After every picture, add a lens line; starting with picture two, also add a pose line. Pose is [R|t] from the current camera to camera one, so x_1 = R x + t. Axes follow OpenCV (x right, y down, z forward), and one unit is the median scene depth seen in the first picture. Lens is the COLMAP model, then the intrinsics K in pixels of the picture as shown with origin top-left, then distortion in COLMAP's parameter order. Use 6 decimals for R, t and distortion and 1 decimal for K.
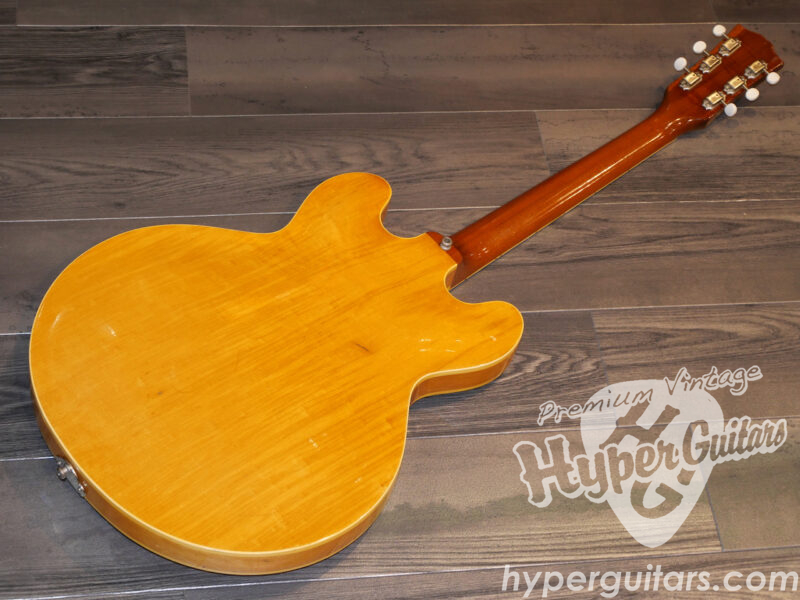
lens RADIAL K [[1467.4, 0, 402.1], [0, 1467.4, 300.6], [0, 0, 1]] dist [-0.016217, 0.000000]
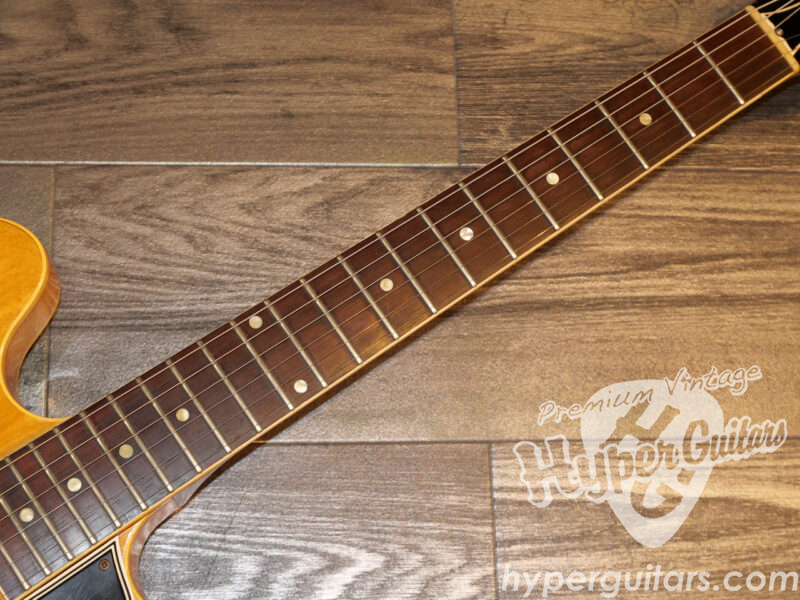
lens RADIAL K [[1467.4, 0, 402.8], [0, 1467.4, 278.8], [0, 0, 1]] dist [-0.016217, 0.000000]
pose [[0.995606, 0.086093, -0.036838, 0.126815], [-0.071502, 0.952937, 0.294616, -0.193767], [0.060469, -0.290687, 0.954905, 0.643918]]
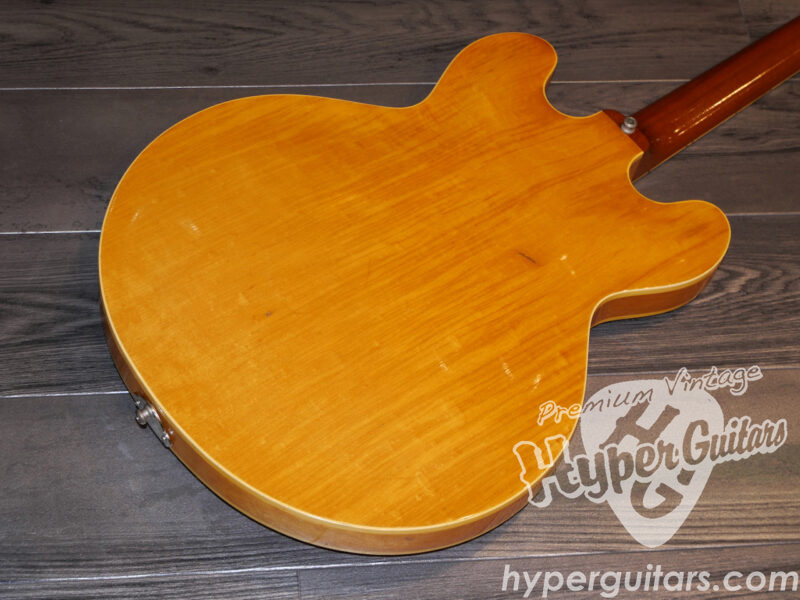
lens RADIAL K [[1467.4, 0, 405.8], [0, 1467.4, 300.9], [0, 0, 1]] dist [-0.016217, 0.000000]
pose [[0.999134, 0.019879, -0.036549, -0.063199], [-0.017189, 0.997220, 0.072508, -0.000217], [0.037889, -0.071817, 0.996698, 0.231573]]
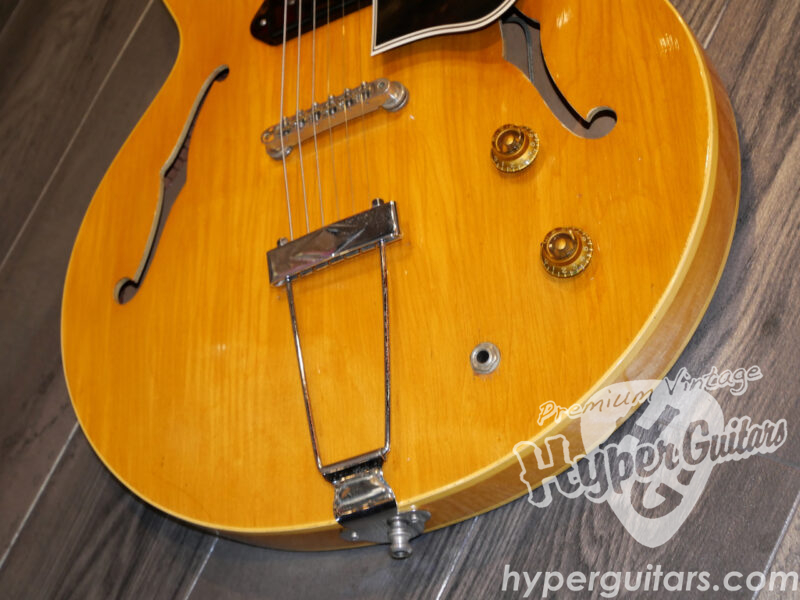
lens RADIAL K [[1467.4, 0, 398.4], [0, 1467.4, 299.6], [0, 0, 1]] dist [-0.016217, 0.000000]
pose [[0.473231, -0.880776, 0.016898, -0.148365], [0.877522, 0.469622, -0.097005, 0.178654], [0.077504, 0.060735, 0.995140, 0.434762]]
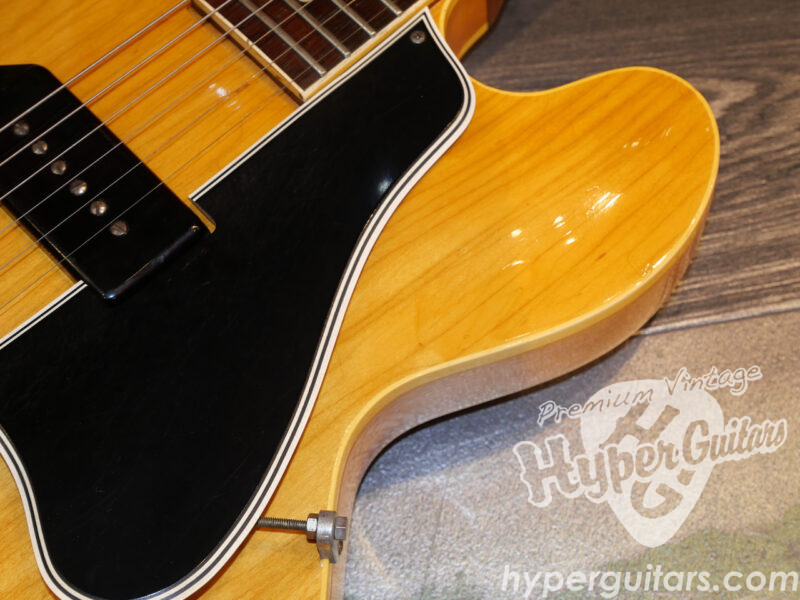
lens RADIAL K [[1467.4, 0, 398.7], [0, 1467.4, 305.4], [0, 0, 1]] dist [-0.016217, 0.000000]
pose [[0.988188, -0.100965, -0.115283, 0.057846], [0.119241, 0.979126, 0.164603, 0.023854], [0.096258, -0.176405, 0.979600, 0.700067]]
